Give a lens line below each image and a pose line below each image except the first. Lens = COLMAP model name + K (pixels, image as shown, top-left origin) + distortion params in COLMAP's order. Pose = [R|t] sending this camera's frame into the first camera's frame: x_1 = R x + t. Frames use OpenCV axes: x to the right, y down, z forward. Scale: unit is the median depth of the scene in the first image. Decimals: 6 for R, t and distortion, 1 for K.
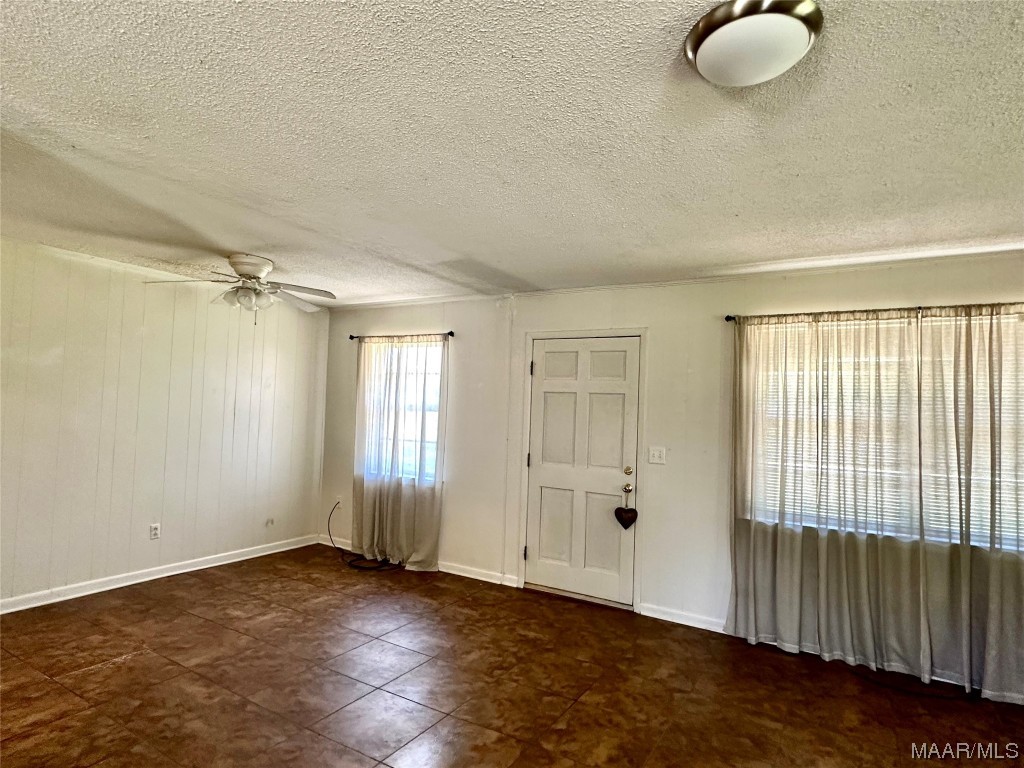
lens RADIAL K [[571.6, 0, 512.0], [0, 571.6, 384.0], [0, 0, 1]] dist [-0.007529, -0.000026]
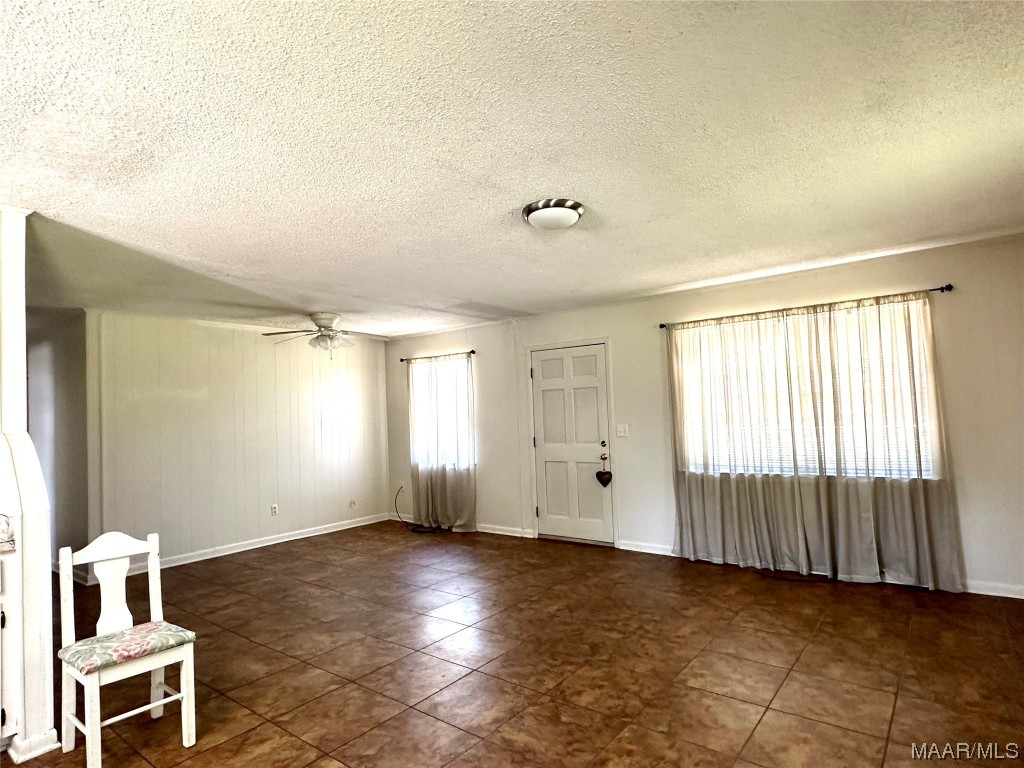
lens RADIAL K [[571.6, 0, 512.0], [0, 571.6, 384.0], [0, 0, 1]] dist [-0.007529, -0.000026]
pose [[0.989977, -0.079481, -0.116743, 0.166825], [0.078891, 0.996836, -0.009677, 0.007794], [0.117143, 0.000370, 0.993115, -0.382066]]
